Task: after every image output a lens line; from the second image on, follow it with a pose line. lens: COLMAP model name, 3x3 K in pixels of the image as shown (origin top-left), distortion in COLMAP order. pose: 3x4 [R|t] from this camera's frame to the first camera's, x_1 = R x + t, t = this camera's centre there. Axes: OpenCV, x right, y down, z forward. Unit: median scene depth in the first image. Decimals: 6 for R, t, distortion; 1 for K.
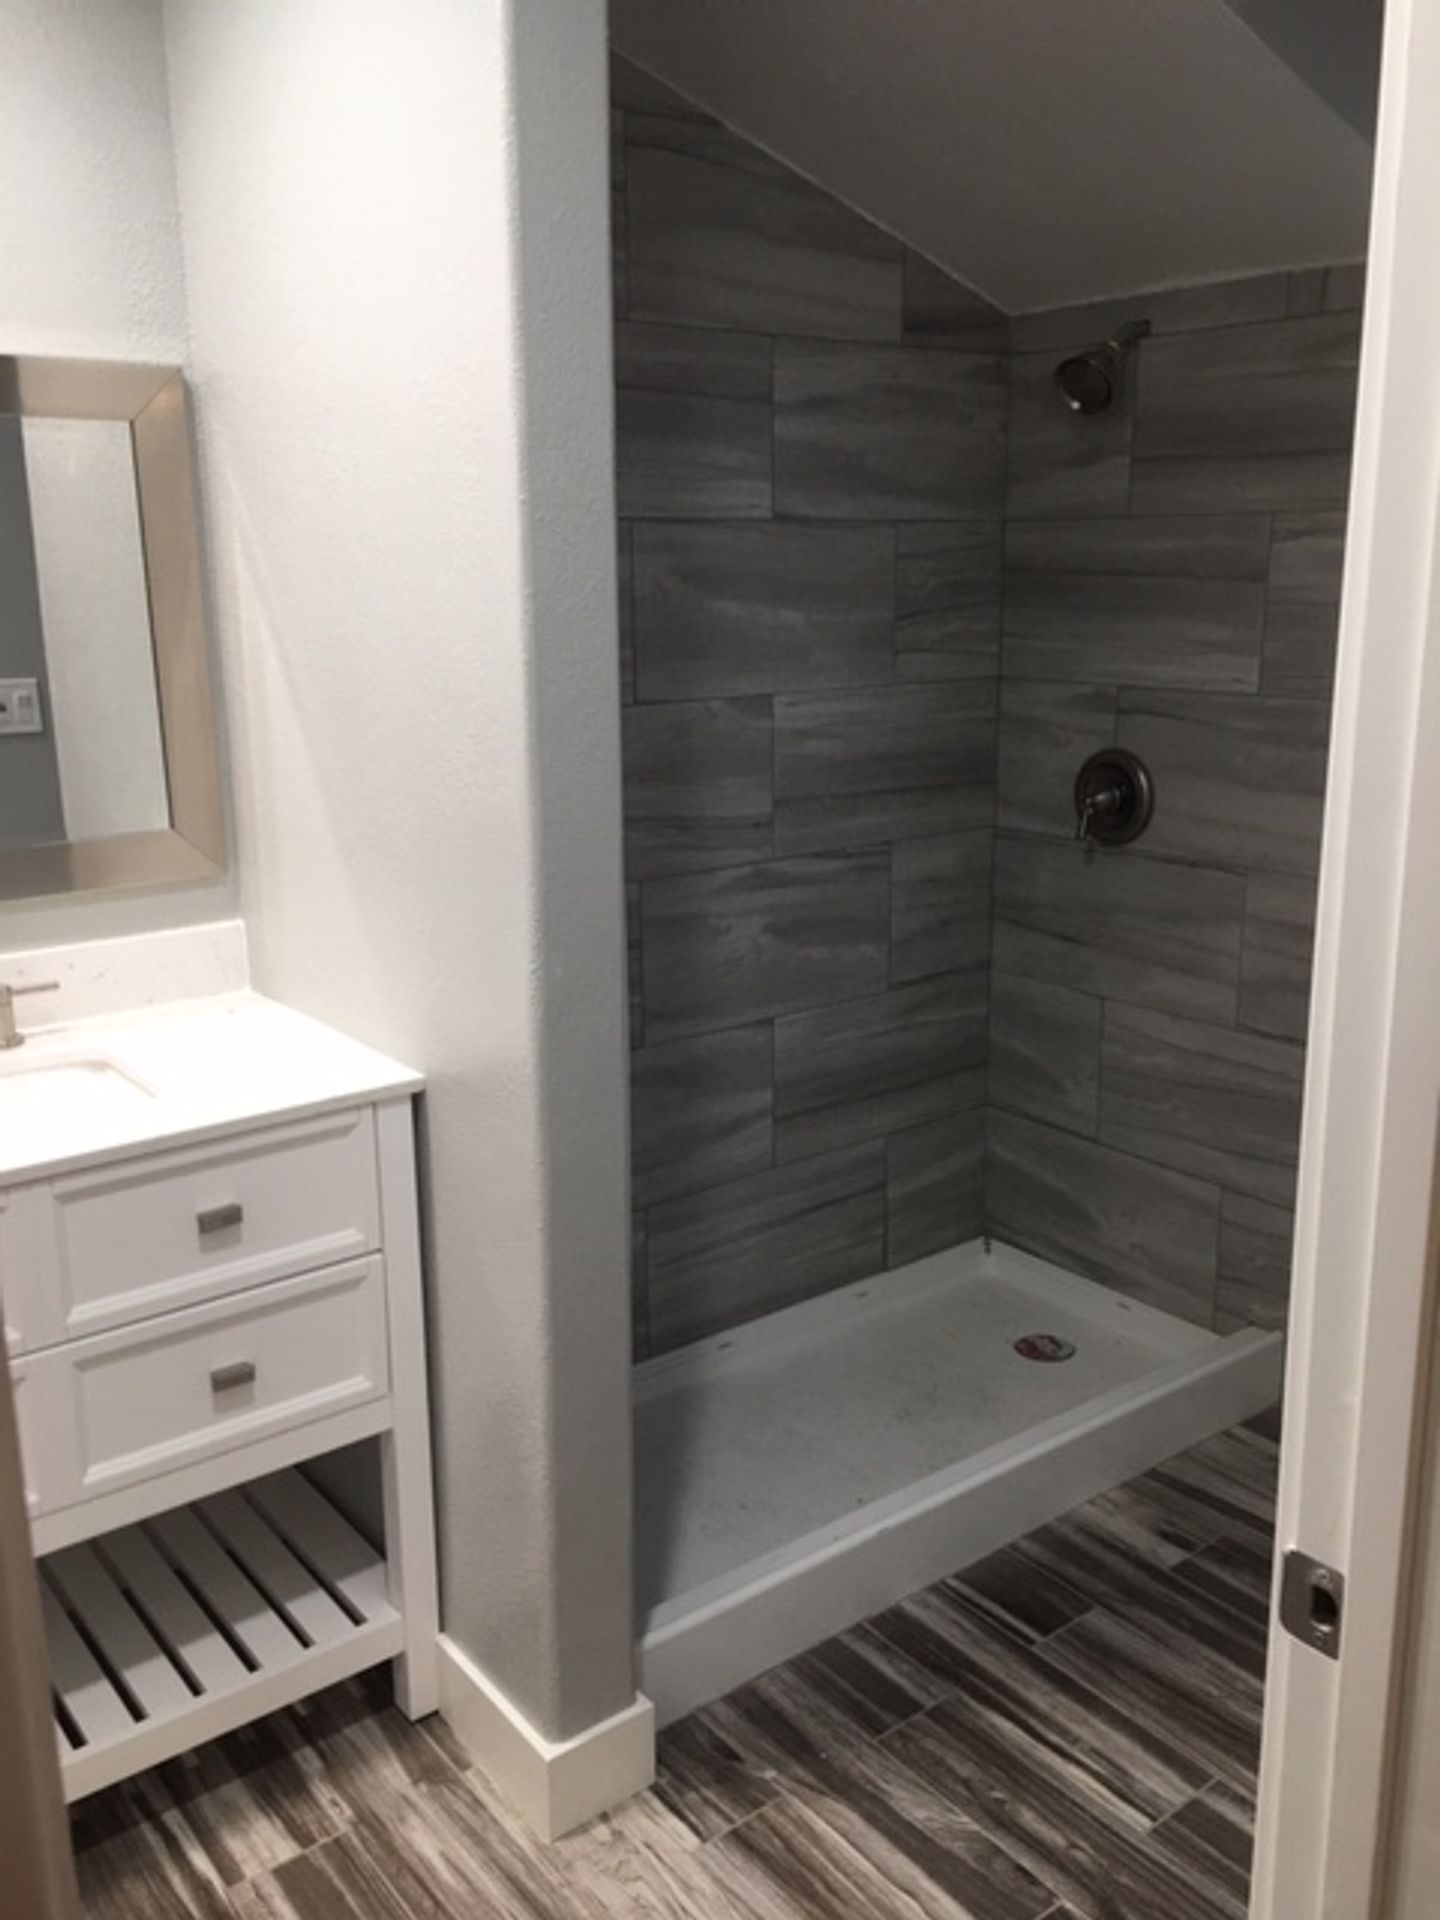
lens RADIAL K [[1620.5, 0, 722.3], [0, 1620.5, 954.3], [0, 0, 1]] dist [0.066443, -0.075640]
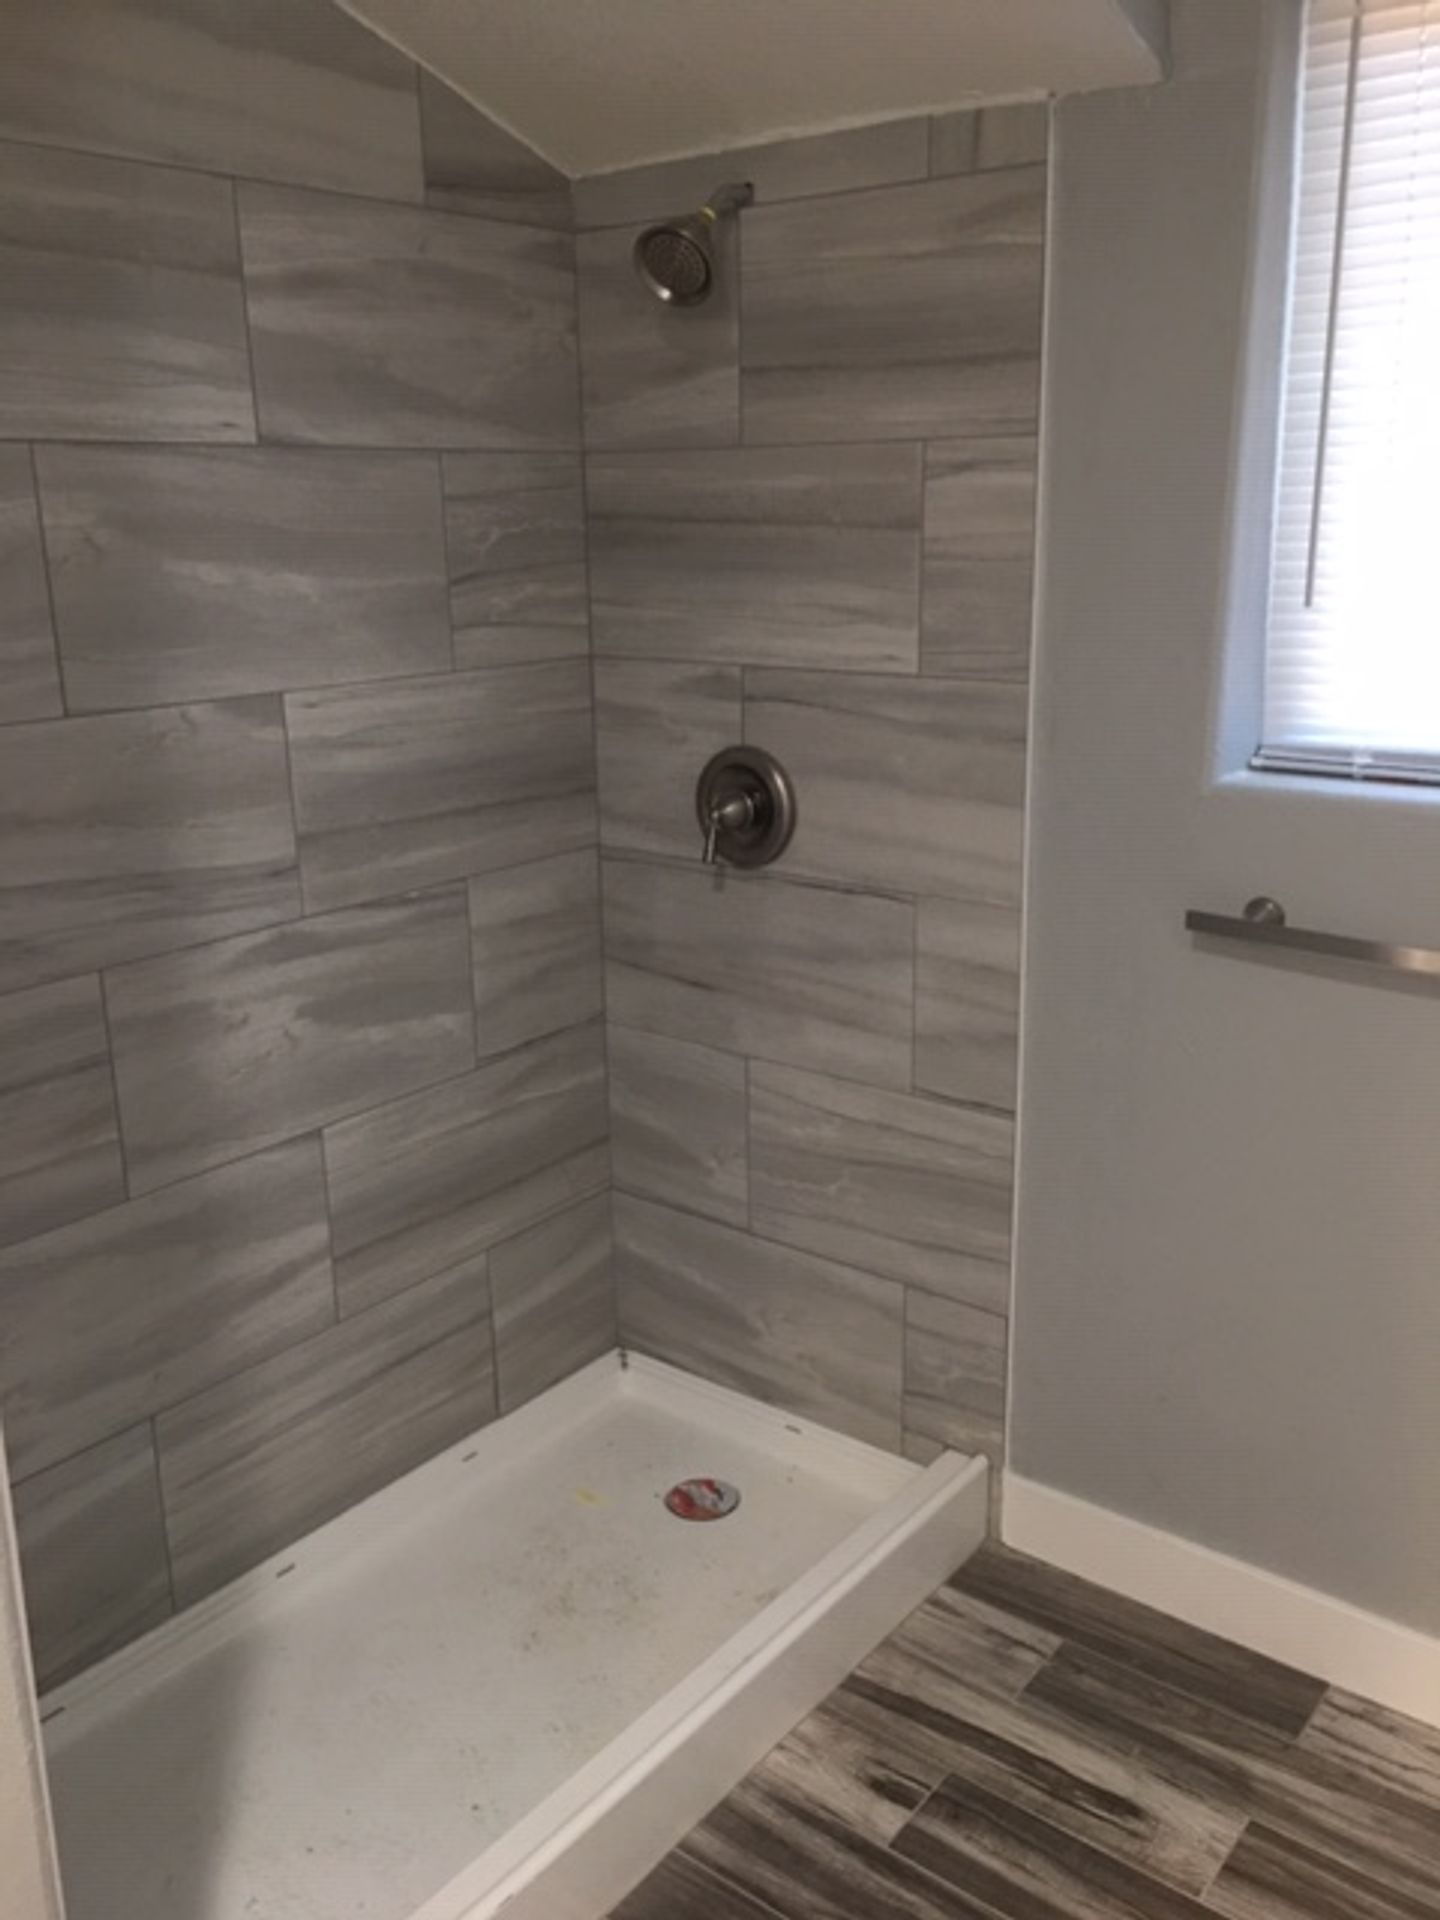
lens RADIAL K [[1620.5, 0, 707.8], [0, 1620.5, 957.1], [0, 0, 1]] dist [0.066443, -0.075640]
pose [[0.971825, -0.071007, 0.224755, 0.043313], [0.064022, 0.997216, 0.038225, -0.057880], [-0.226843, -0.022759, 0.973665, 0.248969]]
